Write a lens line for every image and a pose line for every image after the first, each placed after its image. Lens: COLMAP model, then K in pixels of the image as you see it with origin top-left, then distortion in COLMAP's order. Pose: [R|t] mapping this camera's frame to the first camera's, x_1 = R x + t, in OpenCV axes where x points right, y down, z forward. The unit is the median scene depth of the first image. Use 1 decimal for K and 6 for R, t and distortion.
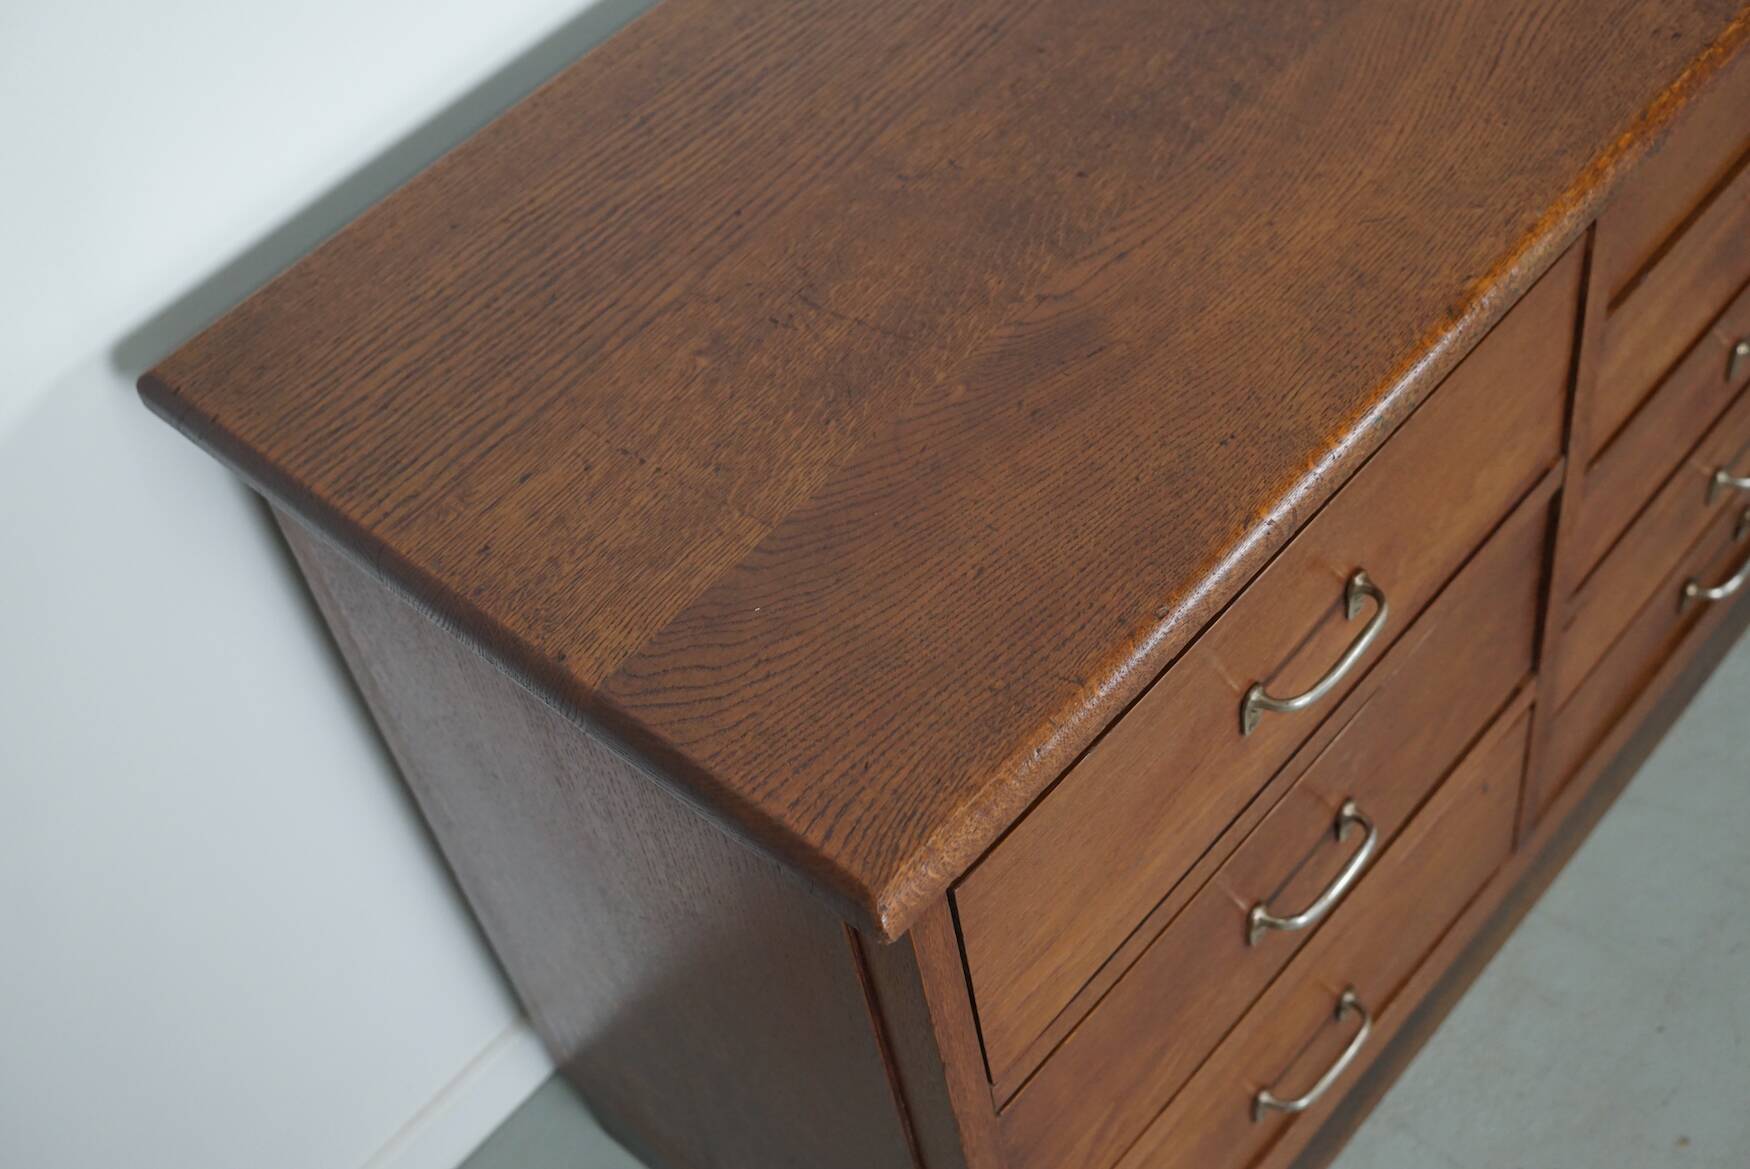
lens RADIAL K [[2269.3, 0, 875.0], [0, 2269.3, 584.5], [0, 0, 1]] dist [-0.147658, 0.332998]
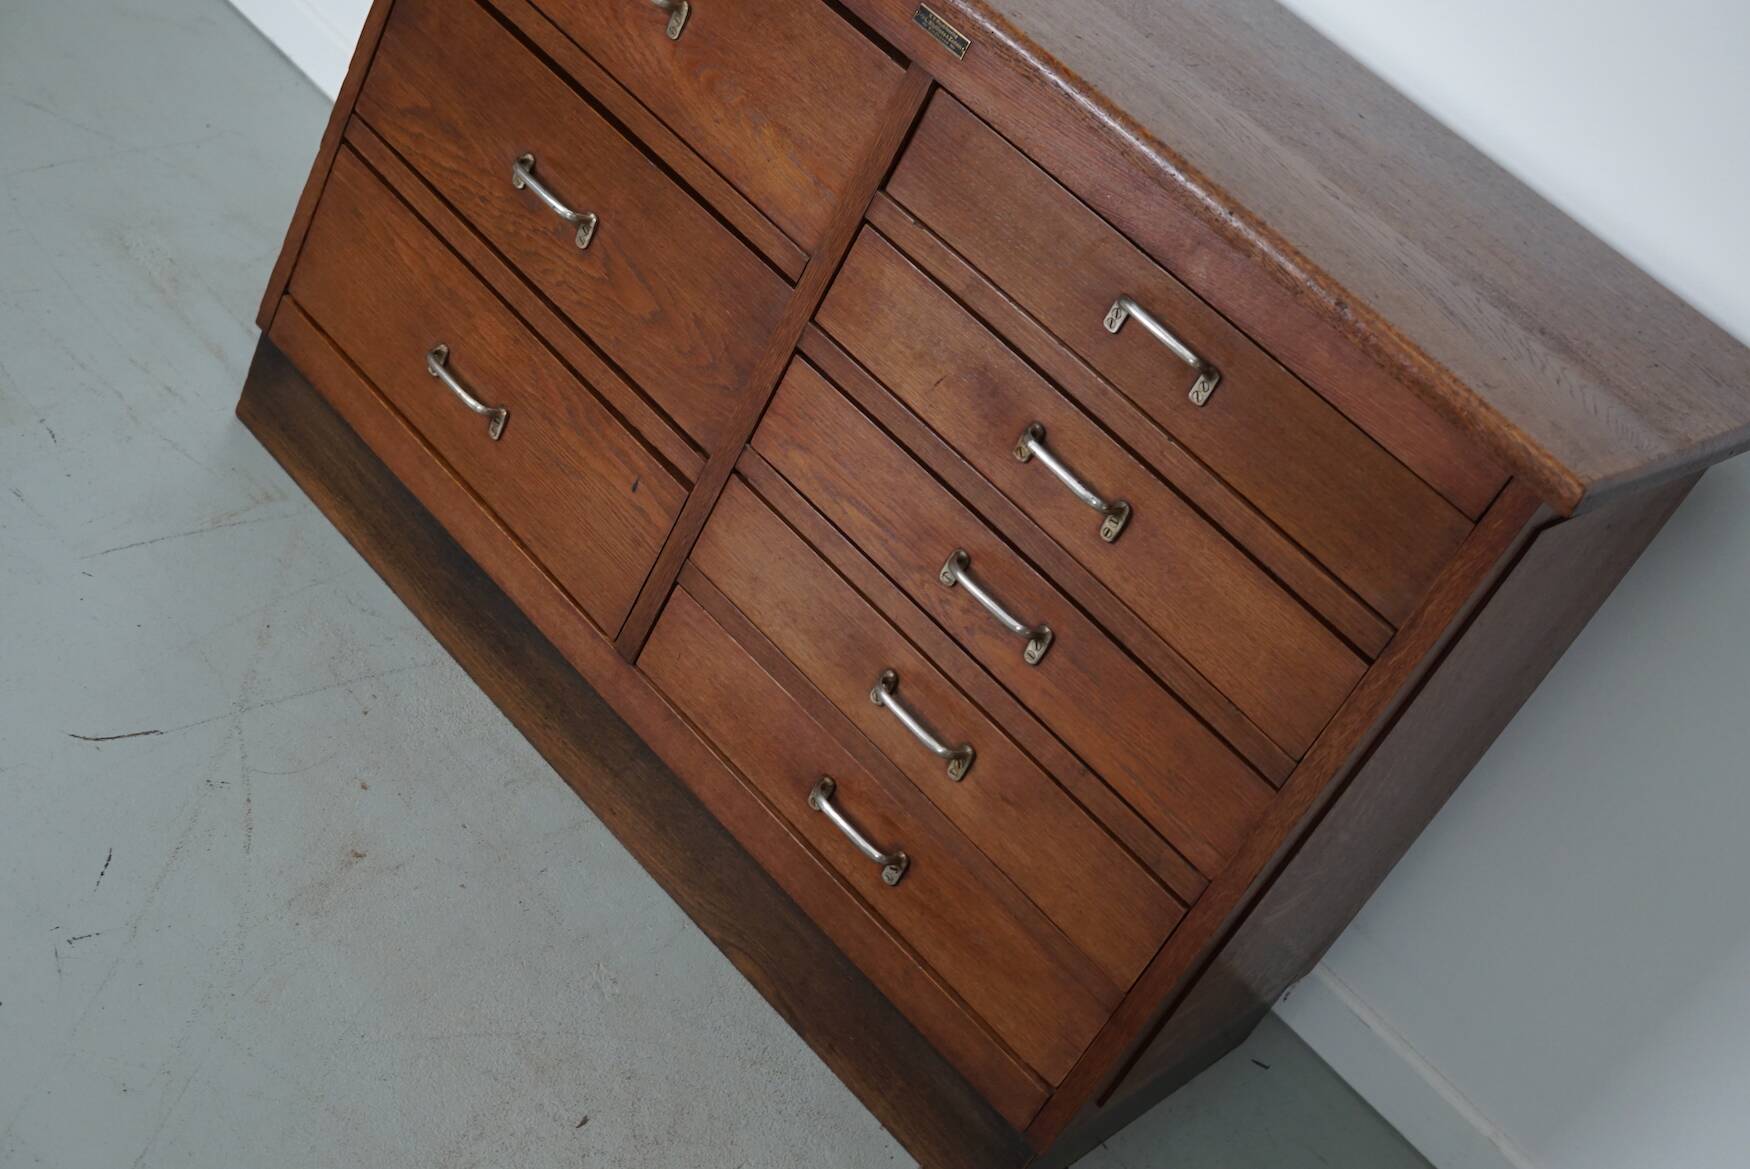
lens RADIAL K [[2269.3, 0, 875.0], [0, 2269.3, 584.5], [0, 0, 1]] dist [-0.147658, 0.332998]
pose [[-0.068764, 0.656205, -0.751443, 1.654808], [-0.959826, 0.161876, 0.229194, -0.426329], [0.272039, 0.737015, 0.618712, 0.363446]]
